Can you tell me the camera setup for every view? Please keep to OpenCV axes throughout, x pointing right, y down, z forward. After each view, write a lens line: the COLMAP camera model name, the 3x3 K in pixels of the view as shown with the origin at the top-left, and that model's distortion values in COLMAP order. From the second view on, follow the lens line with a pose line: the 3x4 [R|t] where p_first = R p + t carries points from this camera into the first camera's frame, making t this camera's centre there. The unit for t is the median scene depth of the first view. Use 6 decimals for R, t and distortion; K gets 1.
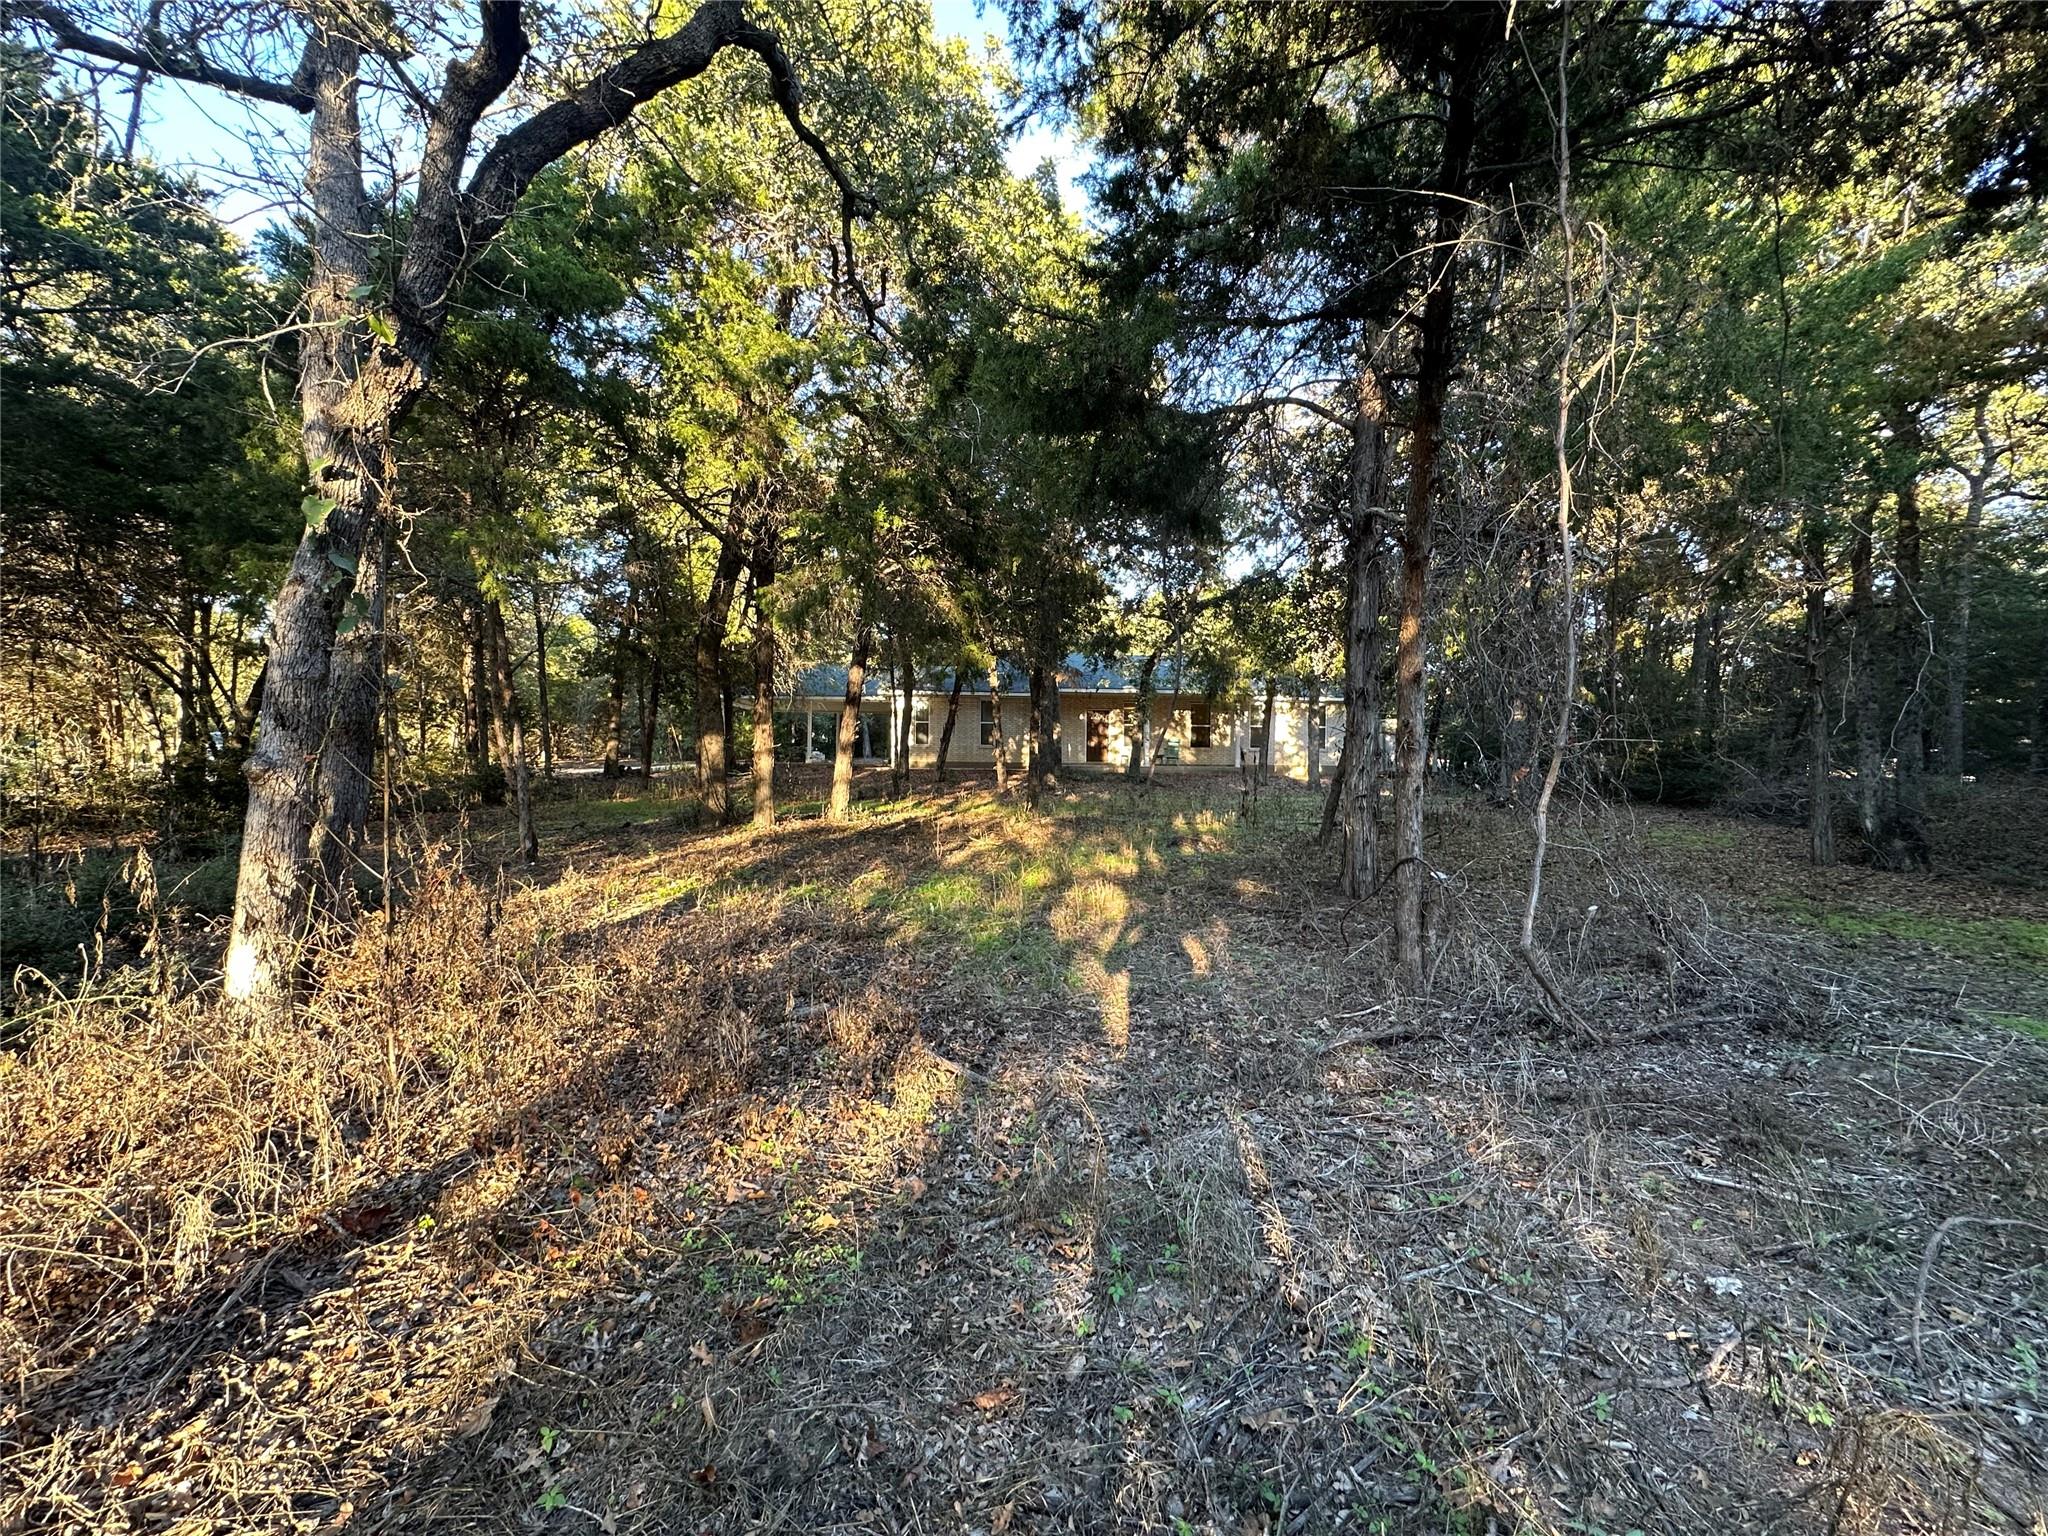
lens RADIAL K [[821.3, 0, 1027.1], [0, 821.3, 769.5], [0, 0, 1]] dist [0.001343, -0.000299]
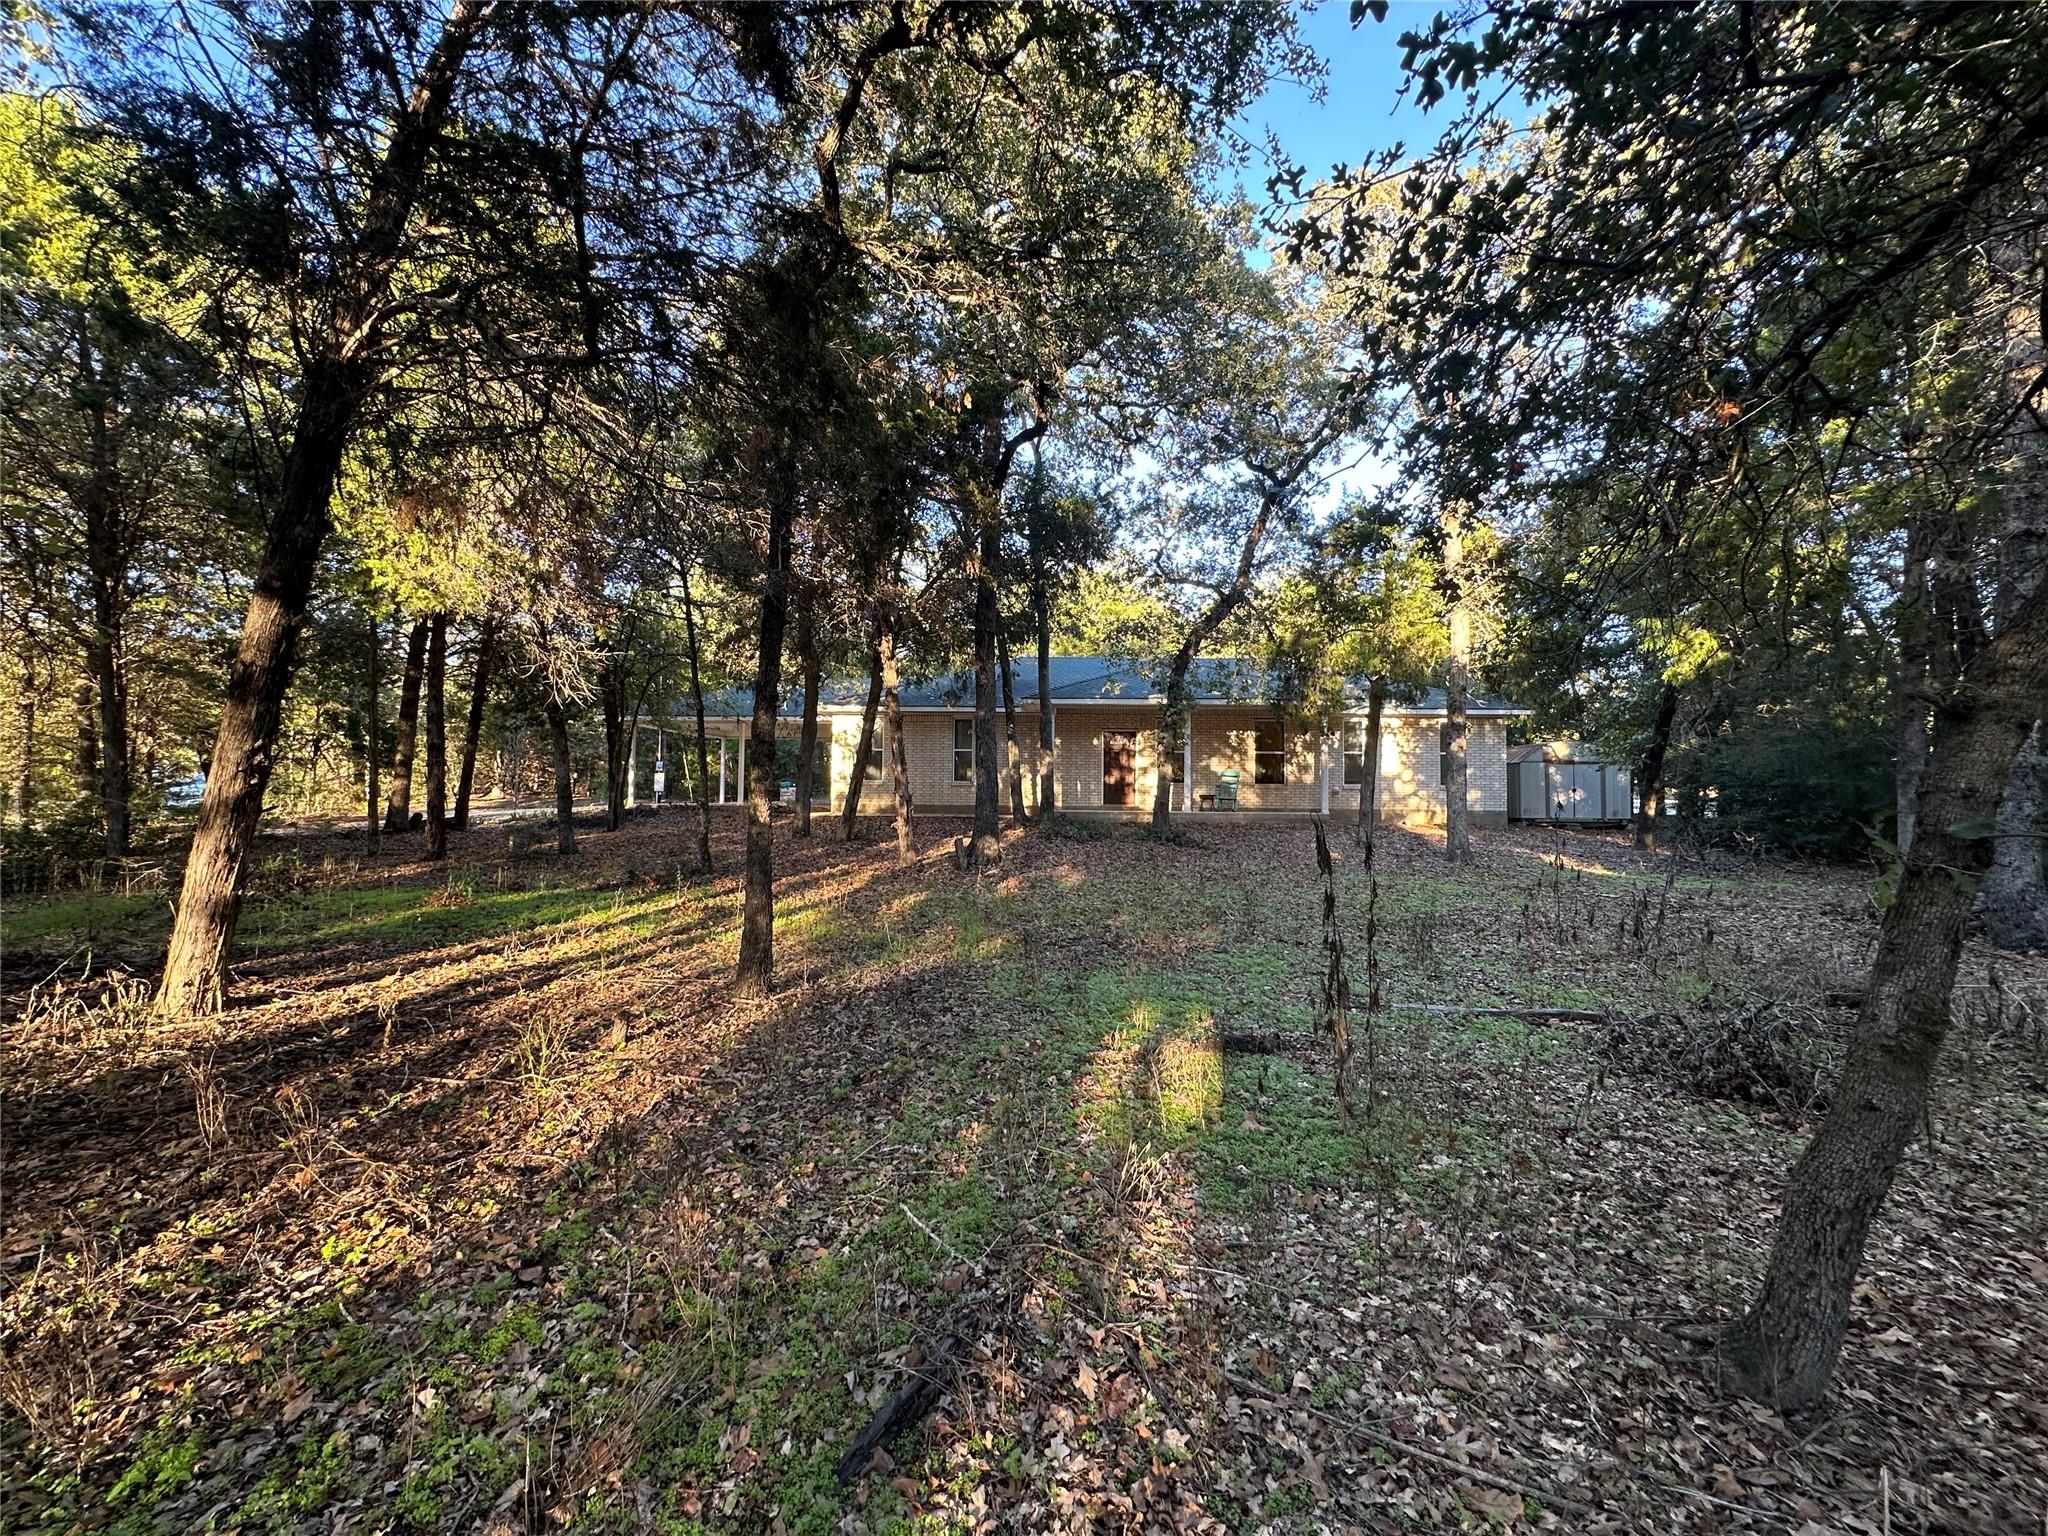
lens RADIAL K [[821.3, 0, 1017.4], [0, 821.3, 780.0], [0, 0, 1]] dist [0.001343, -0.000299]
pose [[0.994421, -0.004072, -0.105408, 0.075212], [0.001080, 0.999595, -0.028435, -0.011530], [0.105481, 0.028163, 0.994022, 0.299335]]
